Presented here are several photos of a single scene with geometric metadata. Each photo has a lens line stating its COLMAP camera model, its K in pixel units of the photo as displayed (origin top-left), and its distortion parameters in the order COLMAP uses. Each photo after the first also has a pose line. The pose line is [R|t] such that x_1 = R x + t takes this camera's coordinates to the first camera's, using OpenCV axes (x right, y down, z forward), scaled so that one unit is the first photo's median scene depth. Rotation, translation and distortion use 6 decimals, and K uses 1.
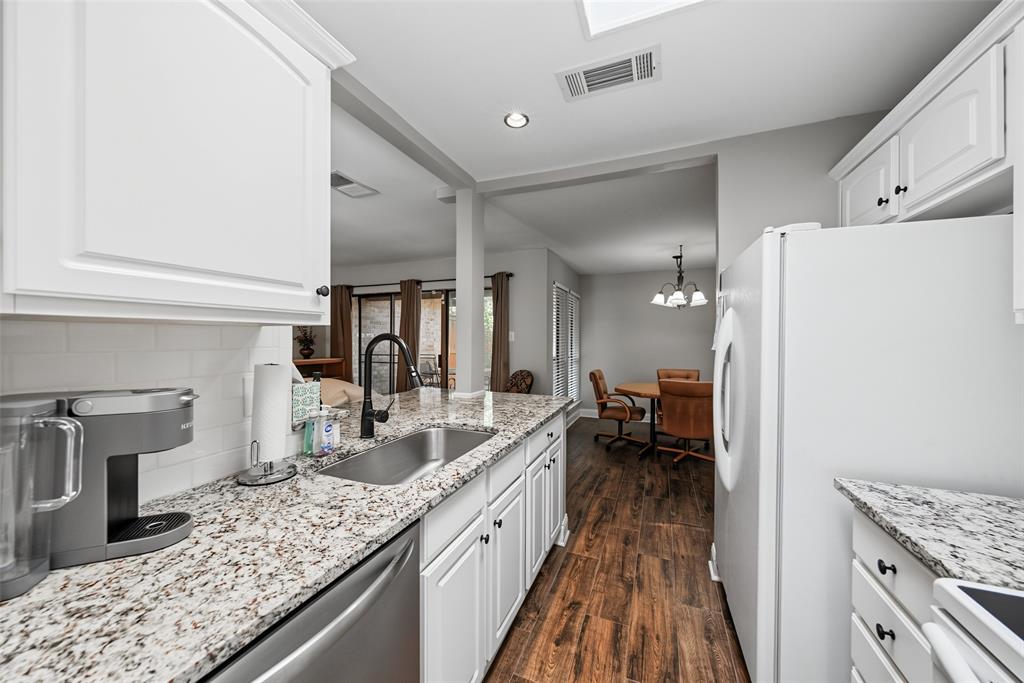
lens RADIAL K [[365.4, 0, 504.9], [0, 365.4, 340.2], [0, 0, 1]] dist [-0.002415, -0.000167]
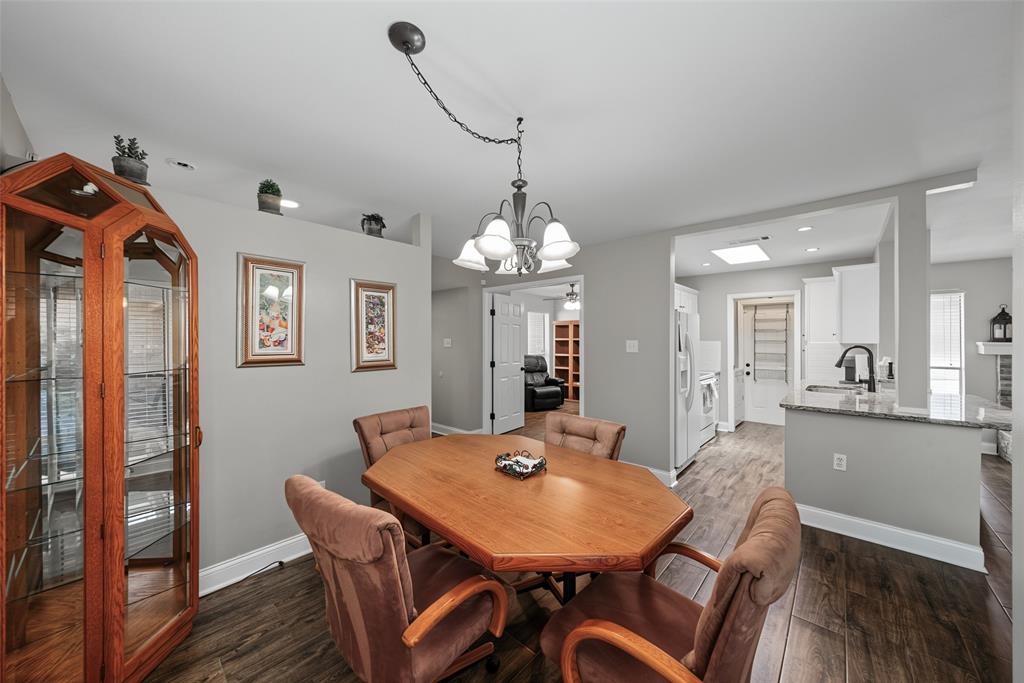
lens RADIAL K [[360.6, 0, 507.0], [0, 360.6, 337.7], [0, 0, 1]] dist [-0.023012, 0.002306]
pose [[-0.938321, -0.008791, 0.345653, 0.837517], [-0.010098, 0.999947, -0.001981, -0.035497], [-0.345617, -0.005350, -0.938360, 3.253427]]
